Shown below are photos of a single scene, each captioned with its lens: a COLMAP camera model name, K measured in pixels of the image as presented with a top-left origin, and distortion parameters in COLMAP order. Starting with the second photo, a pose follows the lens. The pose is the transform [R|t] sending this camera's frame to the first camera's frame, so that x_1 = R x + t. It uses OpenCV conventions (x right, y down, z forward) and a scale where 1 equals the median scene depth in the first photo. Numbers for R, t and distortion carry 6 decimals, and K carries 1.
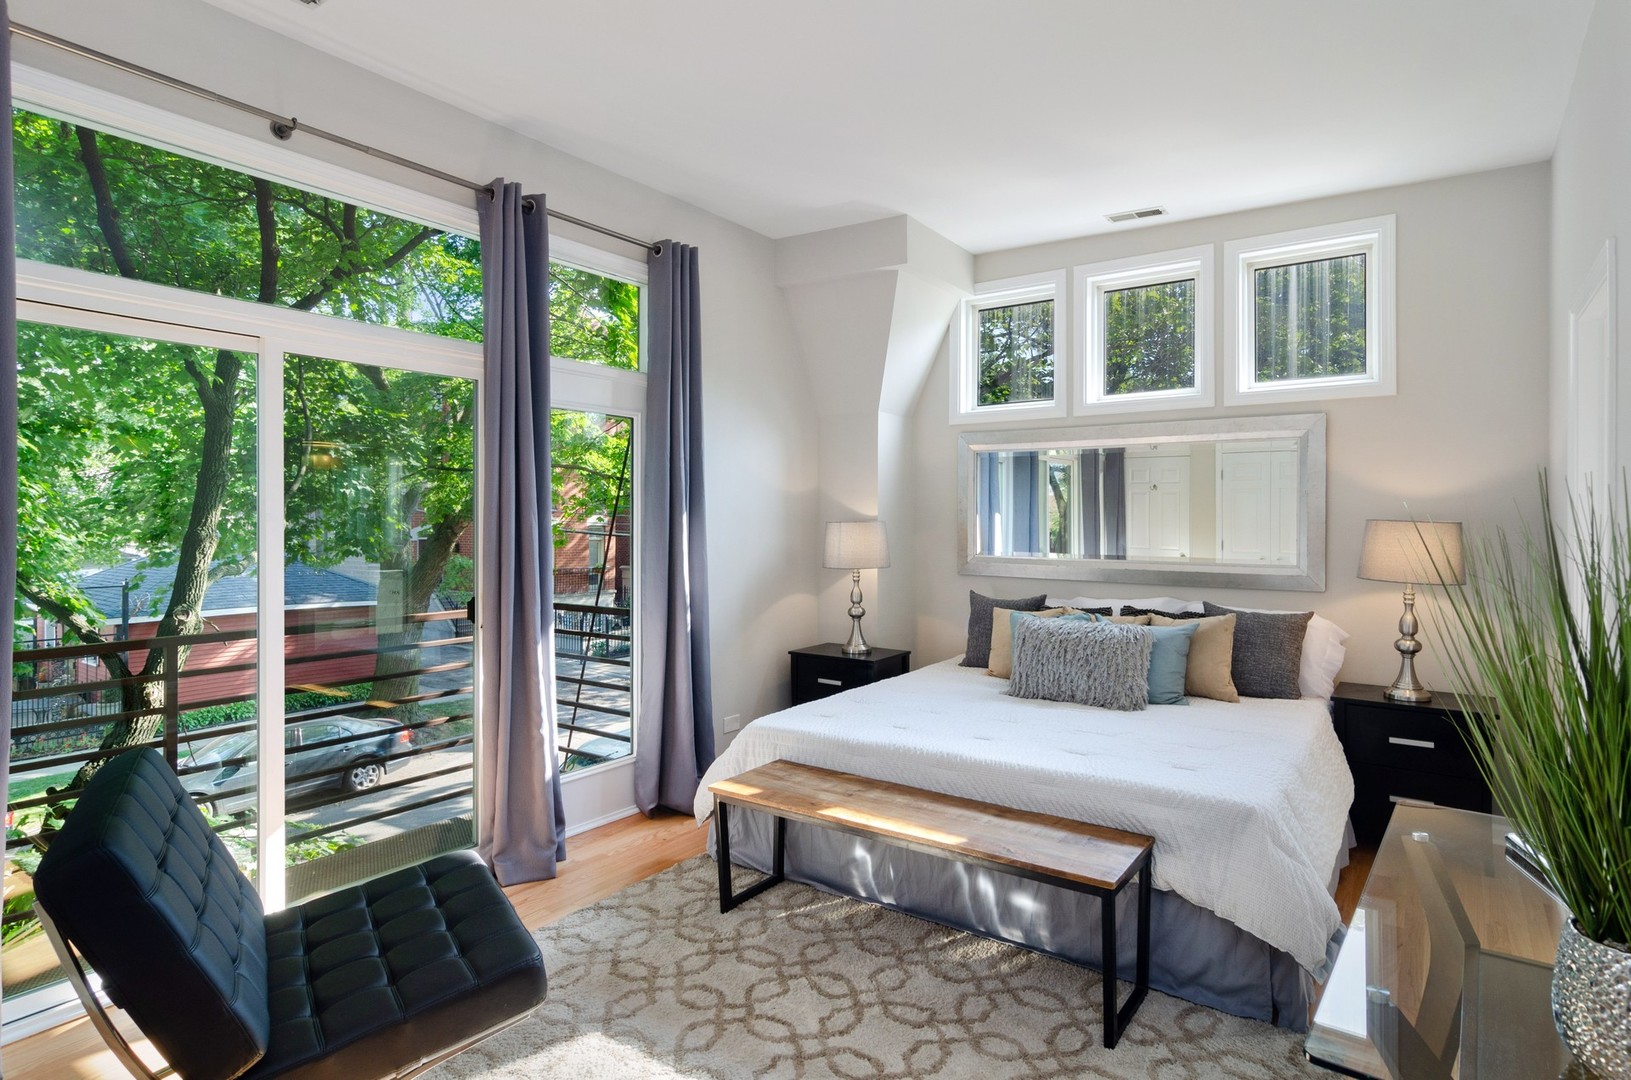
lens RADIAL K [[874.6, 0, 822.9], [0, 874.6, 532.3], [0, 0, 1]] dist [0.002465, 0.001360]
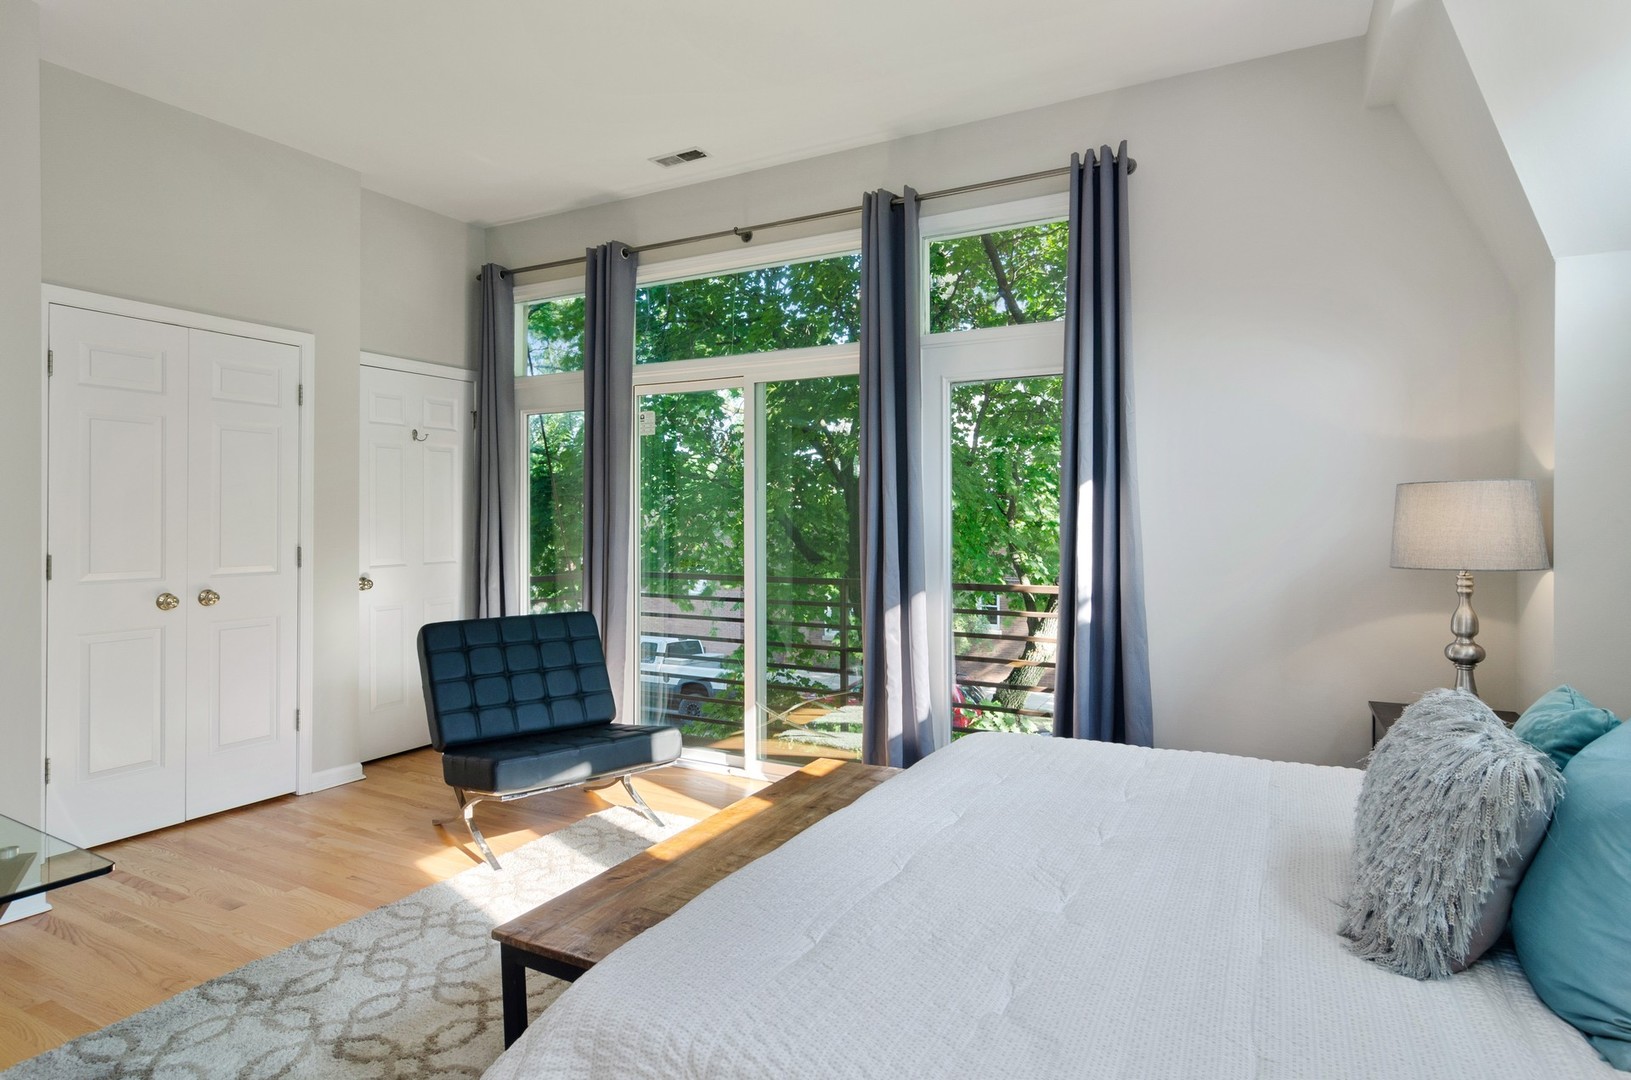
lens RADIAL K [[874.6, 0, 822.9], [0, 874.6, 532.3], [0, 0, 1]] dist [0.002465, 0.001360]
pose [[0.142842, 0.002023, -0.989743, 0.656336], [-0.017417, 0.999848, -0.000470, 0.033060], [0.989592, 0.017305, 0.142856, 0.690568]]
